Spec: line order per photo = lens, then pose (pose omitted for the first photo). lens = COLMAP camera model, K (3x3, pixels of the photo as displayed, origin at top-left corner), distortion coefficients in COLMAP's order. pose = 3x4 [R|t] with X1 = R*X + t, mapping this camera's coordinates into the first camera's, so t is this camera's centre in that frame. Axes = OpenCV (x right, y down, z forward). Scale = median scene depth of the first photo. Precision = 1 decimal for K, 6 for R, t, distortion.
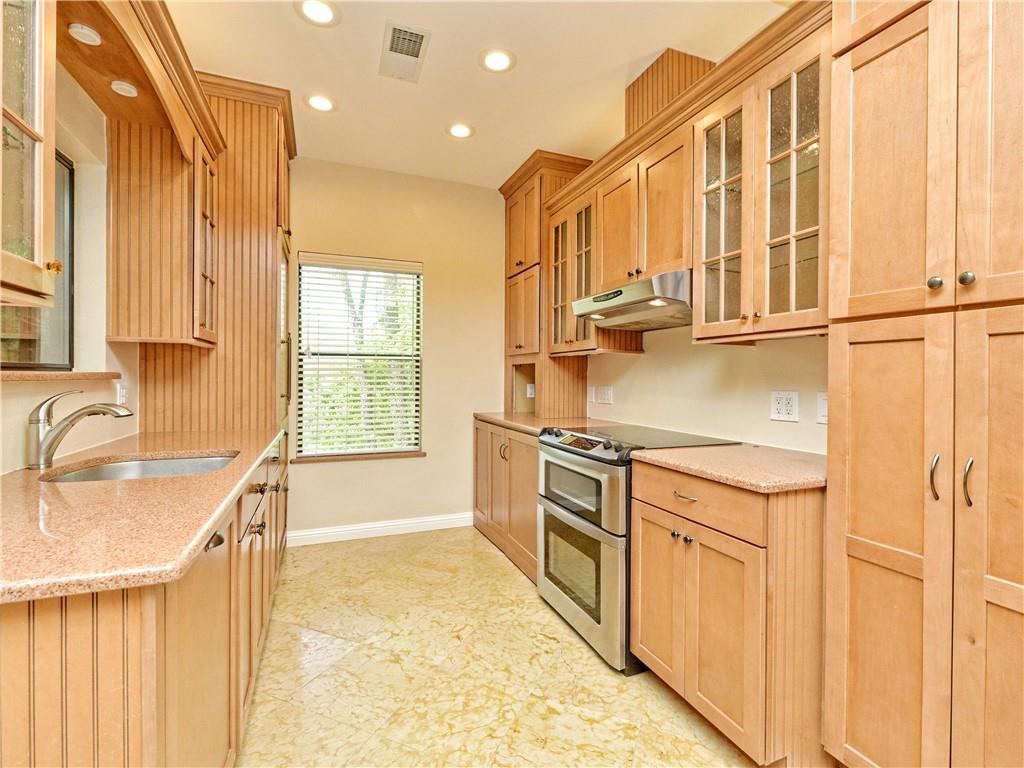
lens RADIAL K [[474.7, 0, 516.9], [0, 474.7, 379.4], [0, 0, 1]] dist [-0.000643, 0.000050]
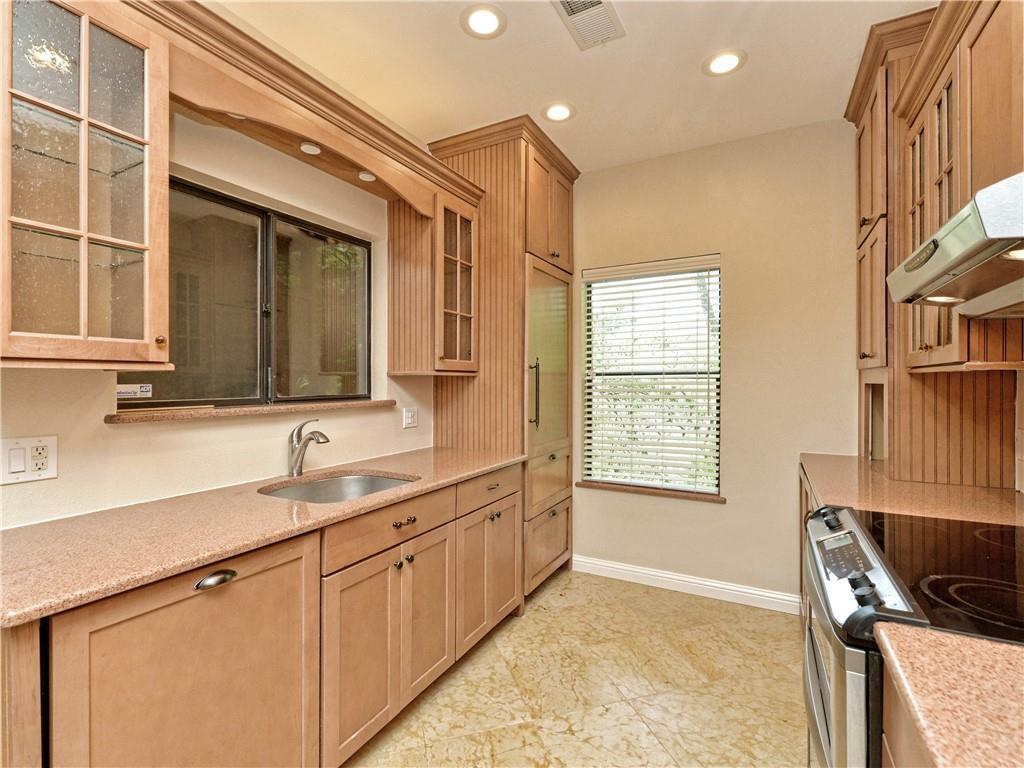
lens RADIAL K [[474.7, 0, 511.1], [0, 474.7, 380.8], [0, 0, 1]] dist [-0.000643, 0.000050]
pose [[0.636807, -0.007513, -0.770987, 0.228372], [0.000712, 0.999958, -0.009157, -0.037500], [0.771023, 0.005282, 0.636786, 0.303321]]
